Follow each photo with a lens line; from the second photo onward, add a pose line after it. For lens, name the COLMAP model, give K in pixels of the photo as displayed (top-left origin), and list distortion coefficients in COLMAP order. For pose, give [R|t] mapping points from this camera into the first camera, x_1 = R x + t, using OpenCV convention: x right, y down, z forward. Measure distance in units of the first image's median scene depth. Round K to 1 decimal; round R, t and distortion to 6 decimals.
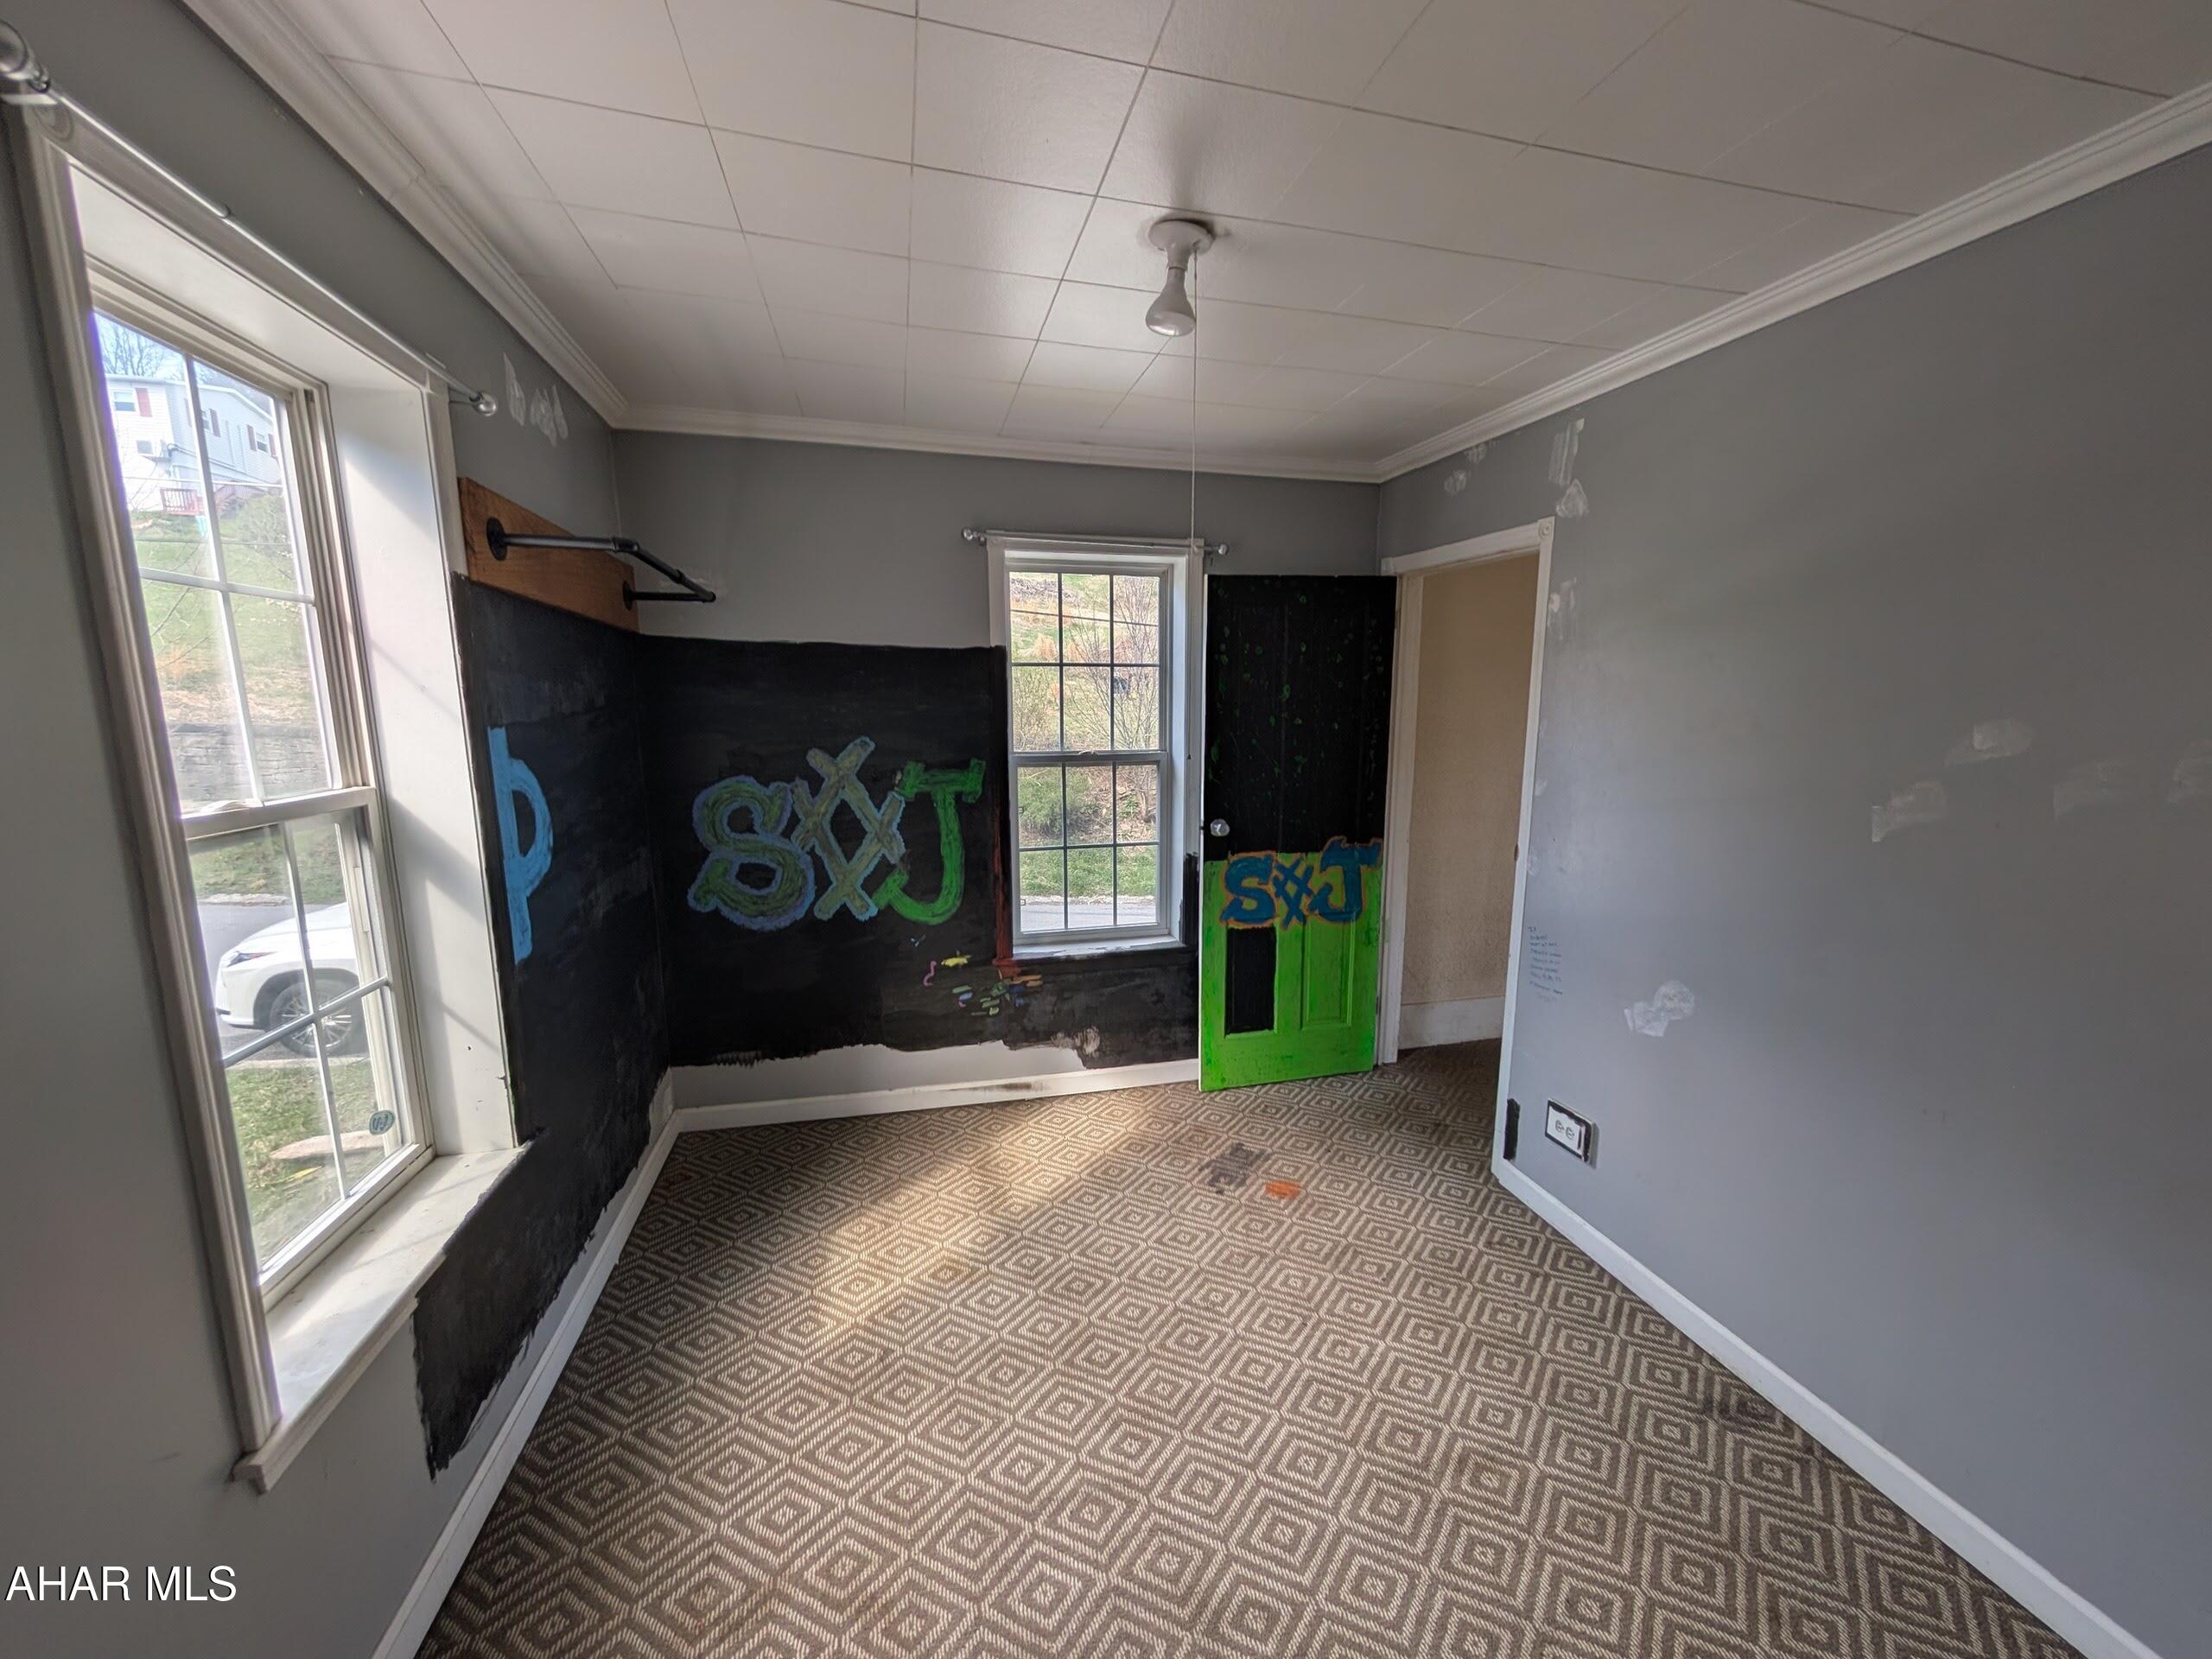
lens RADIAL K [[833.3, 0, 1100.1], [0, 833.3, 834.3], [0, 0, 1]] dist [0.000006, 0.000098]
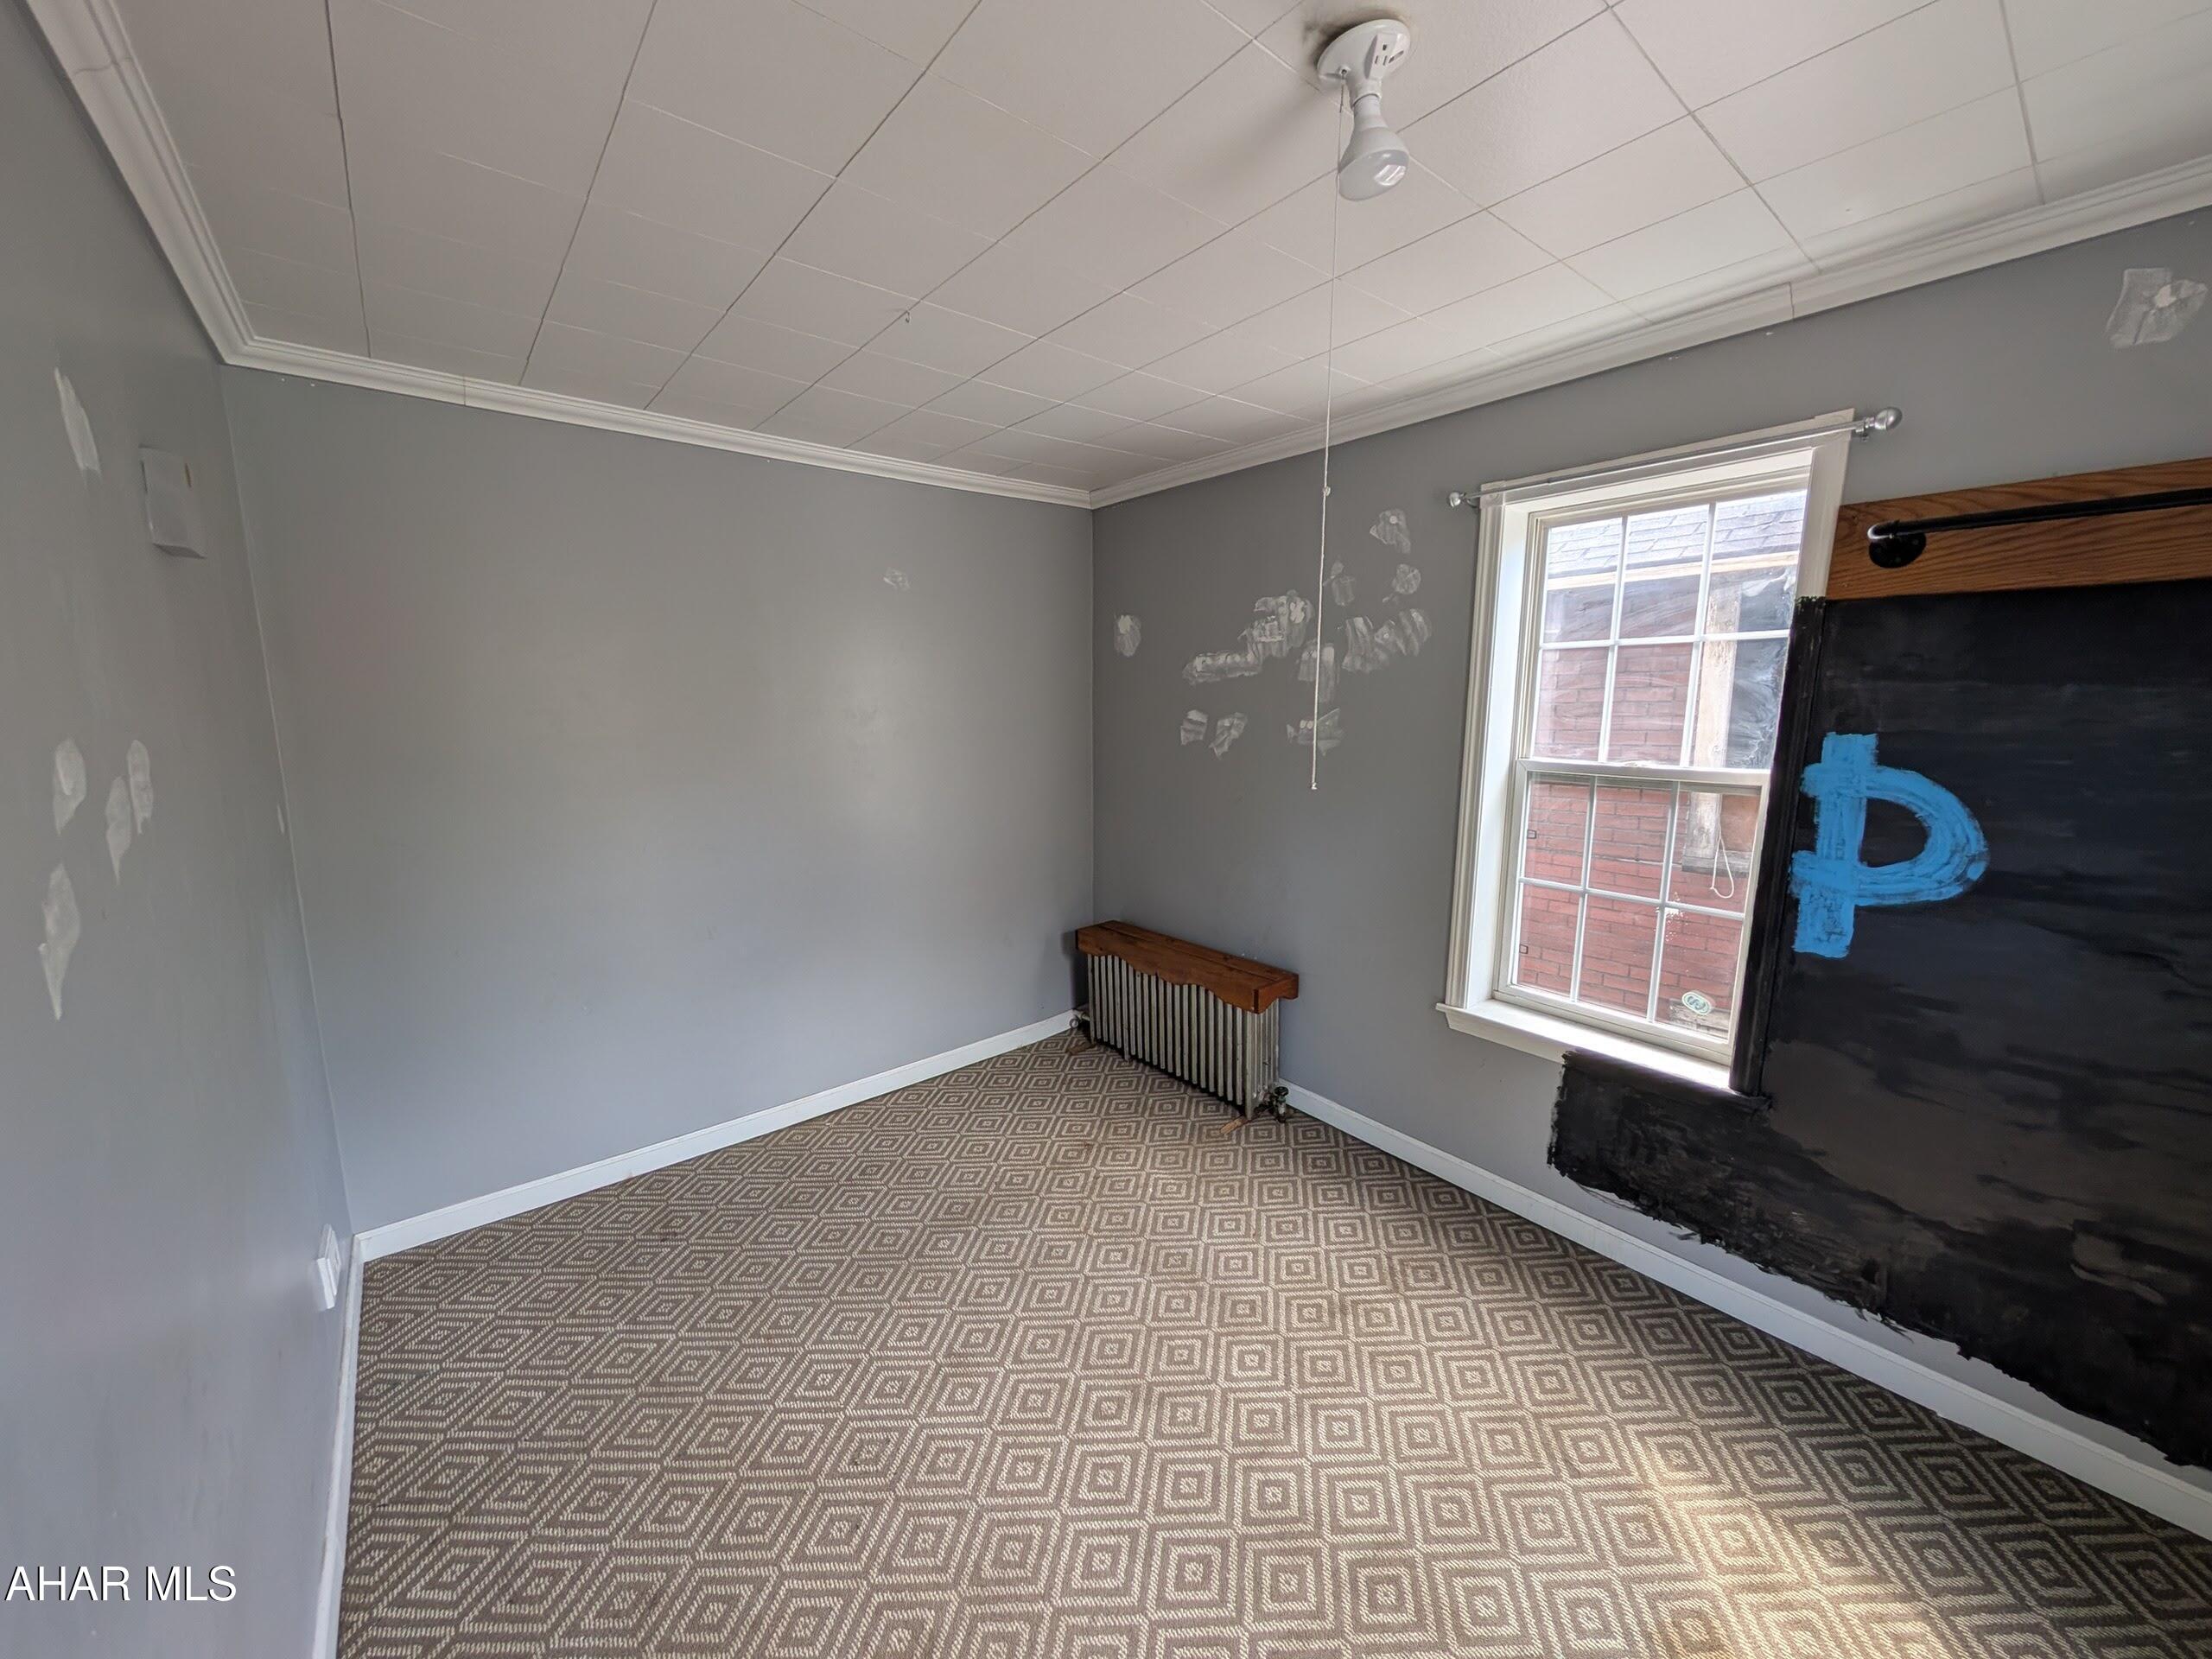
lens RADIAL K [[833.3, 0, 1100.1], [0, 833.3, 834.3], [0, 0, 1]] dist [0.000006, 0.000098]
pose [[-0.900633, 0.066035, -0.429534, 0.620451], [-0.072885, 0.951436, 0.299093, -0.268044], [0.428424, 0.300679, -0.852082, 1.627571]]
